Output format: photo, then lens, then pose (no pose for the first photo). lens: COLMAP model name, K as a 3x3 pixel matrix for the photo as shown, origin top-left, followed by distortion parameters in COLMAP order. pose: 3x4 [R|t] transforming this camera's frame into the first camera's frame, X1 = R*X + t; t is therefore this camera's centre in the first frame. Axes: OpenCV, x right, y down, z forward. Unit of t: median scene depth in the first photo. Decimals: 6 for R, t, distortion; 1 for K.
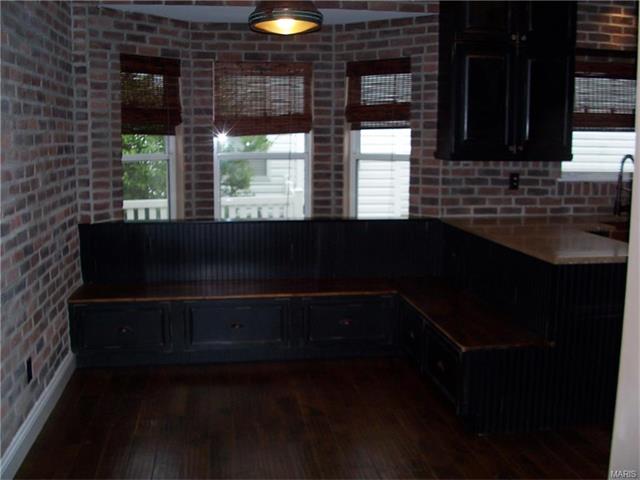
lens RADIAL K [[662.2, 0, 306.3], [0, 662.2, 227.1], [0, 0, 1]] dist [-0.129967, 0.000000]
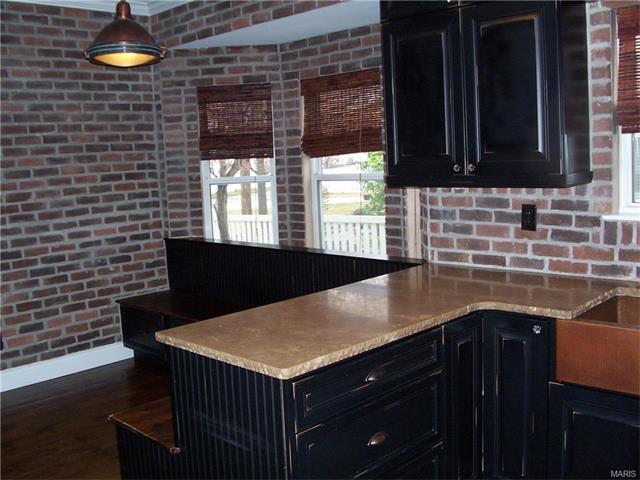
lens RADIAL K [[662.2, 0, 320.0], [0, 662.2, 234.7], [0, 0, 1]] dist [-0.129967, 0.000000]
pose [[0.614551, 0.063696, -0.786301, 0.705885], [-0.060042, 0.997620, 0.033887, -0.063747], [0.786589, 0.026386, 0.616913, 0.458383]]
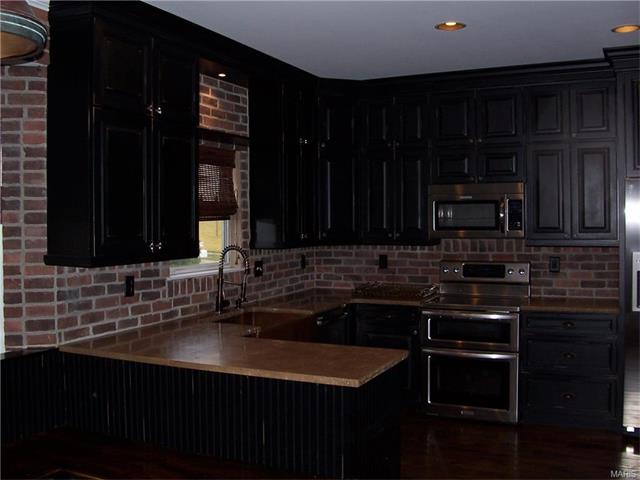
lens RADIAL K [[662.2, 0, 320.3], [0, 662.2, 235.4], [0, 0, 1]] dist [-0.129967, 0.000000]
pose [[0.547012, -0.027201, 0.836683, -0.228125], [0.120954, 0.991552, -0.046842, -0.067214], [-0.828340, 0.126823, 0.545681, 0.366874]]
